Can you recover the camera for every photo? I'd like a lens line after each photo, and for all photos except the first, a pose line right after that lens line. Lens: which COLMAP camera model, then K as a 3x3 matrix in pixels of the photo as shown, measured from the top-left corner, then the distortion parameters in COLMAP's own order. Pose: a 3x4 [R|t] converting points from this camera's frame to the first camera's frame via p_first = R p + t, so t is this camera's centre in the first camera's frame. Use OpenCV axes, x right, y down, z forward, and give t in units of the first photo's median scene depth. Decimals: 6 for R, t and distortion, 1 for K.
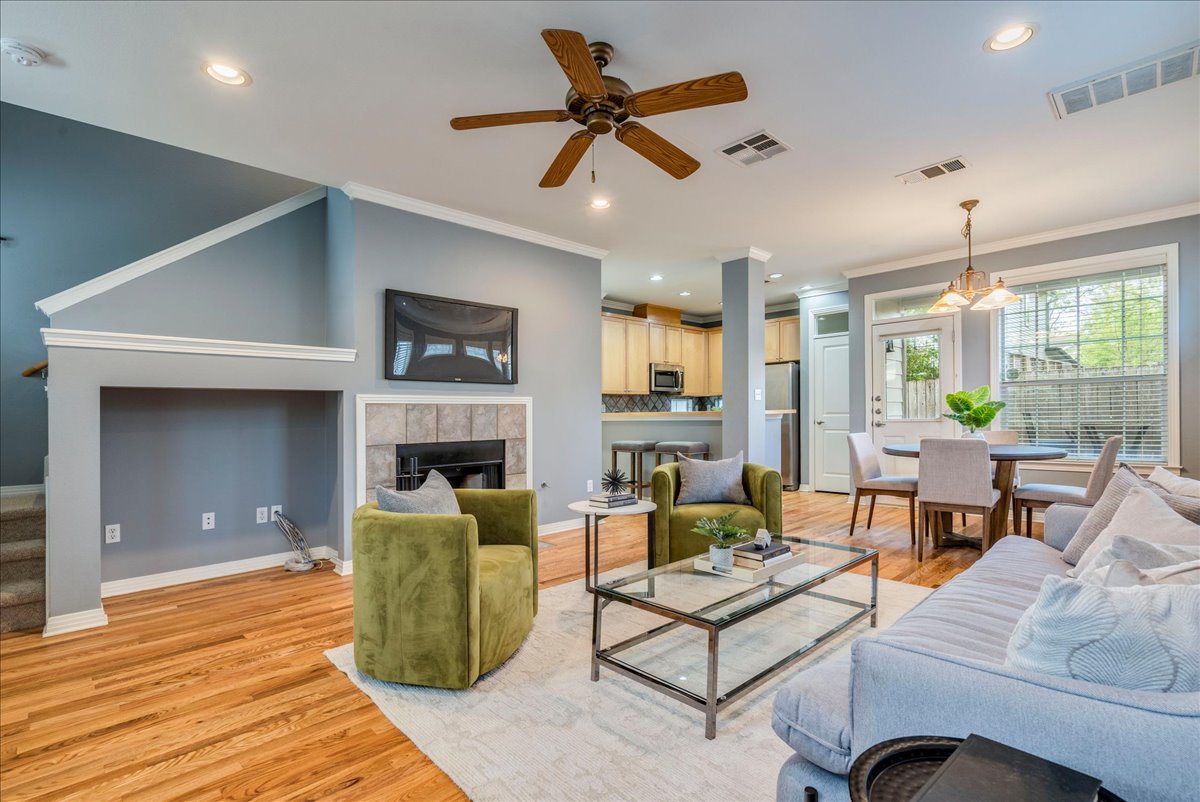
lens RADIAL K [[558.0, 0, 607.7], [0, 558.0, 421.8], [0, 0, 1]] dist [-0.005367, 0.000846]
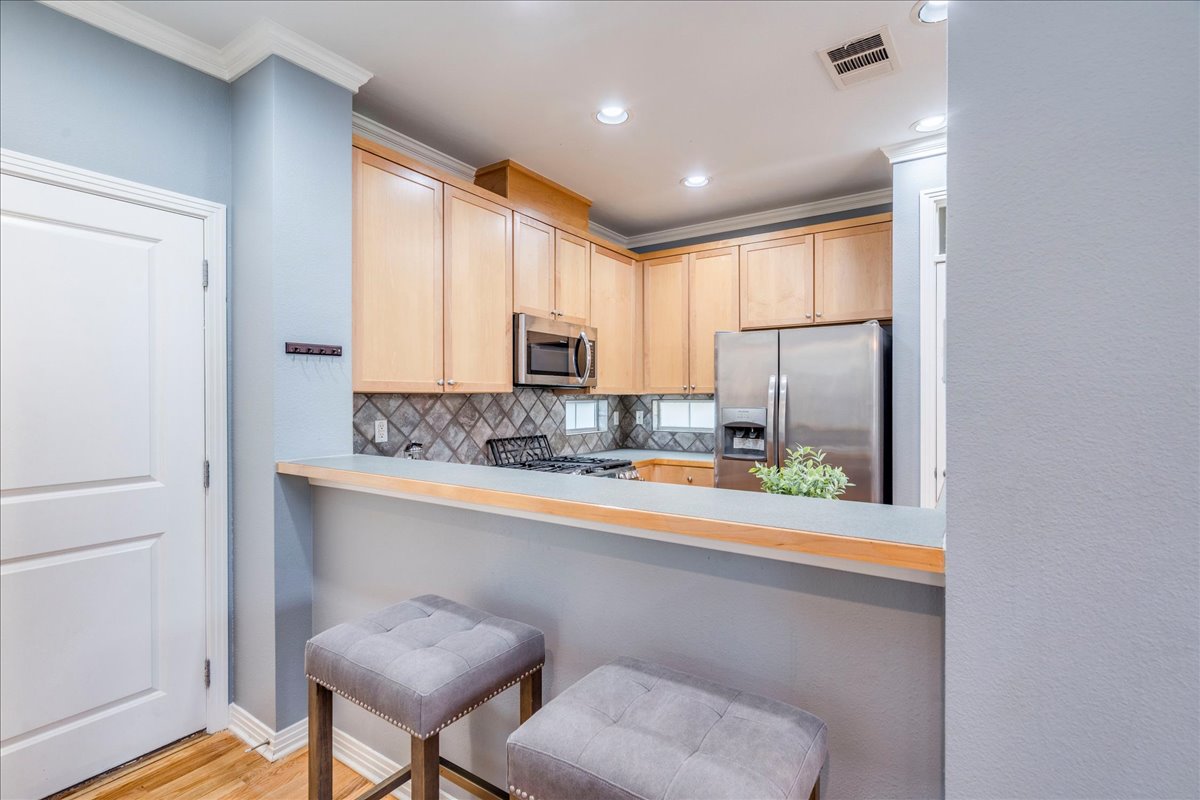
lens RADIAL K [[552.9, 0, 601.3], [0, 552.9, 400.9], [0, 0, 1]] dist [-0.014024, -0.000132]
pose [[0.980099, 0.012284, 0.198128, 0.100179], [-0.011568, 0.999922, -0.004771, -0.072606], [-0.198171, 0.002384, 0.980164, 1.034943]]
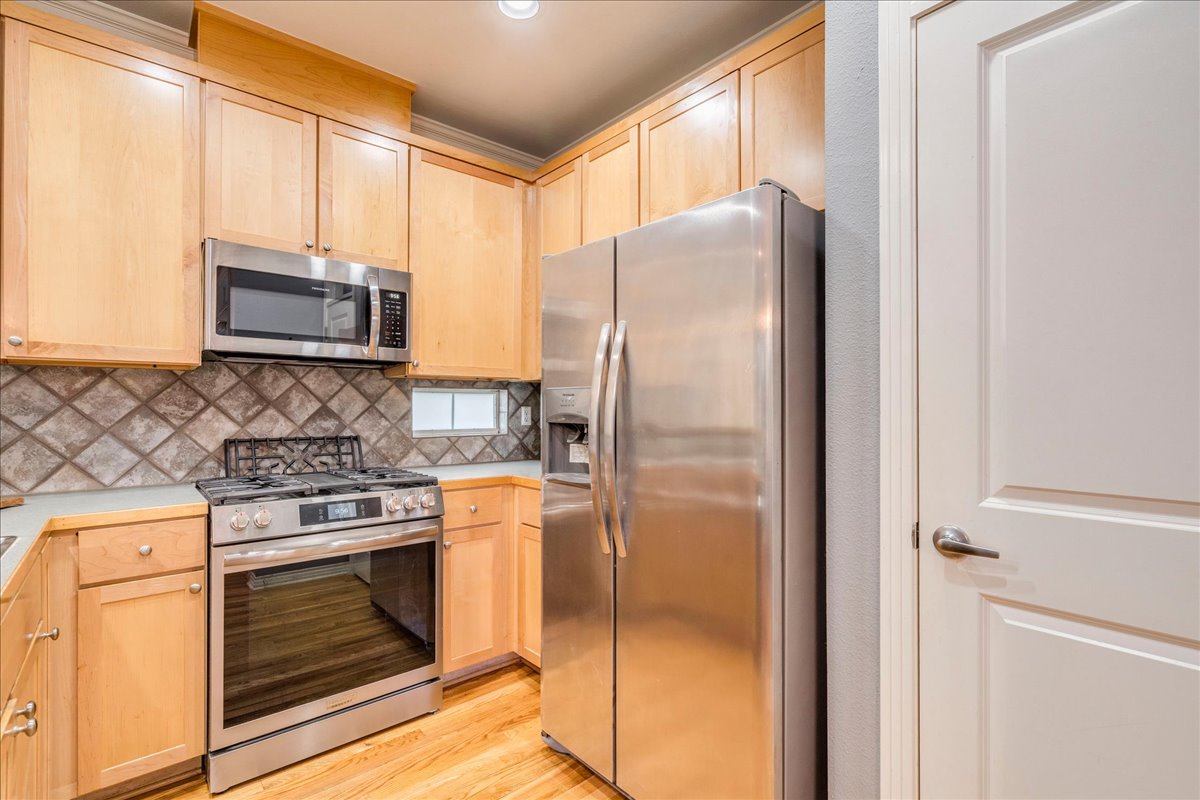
lens RADIAL K [[558.0, 0, 610.0], [0, 558.0, 404.8], [0, 0, 1]] dist [-0.005367, 0.000846]
pose [[0.998434, 0.013085, -0.054395, 0.453308], [-0.013942, 0.999784, -0.015399, -0.052078], [0.054182, 0.016133, 0.998401, 1.294354]]
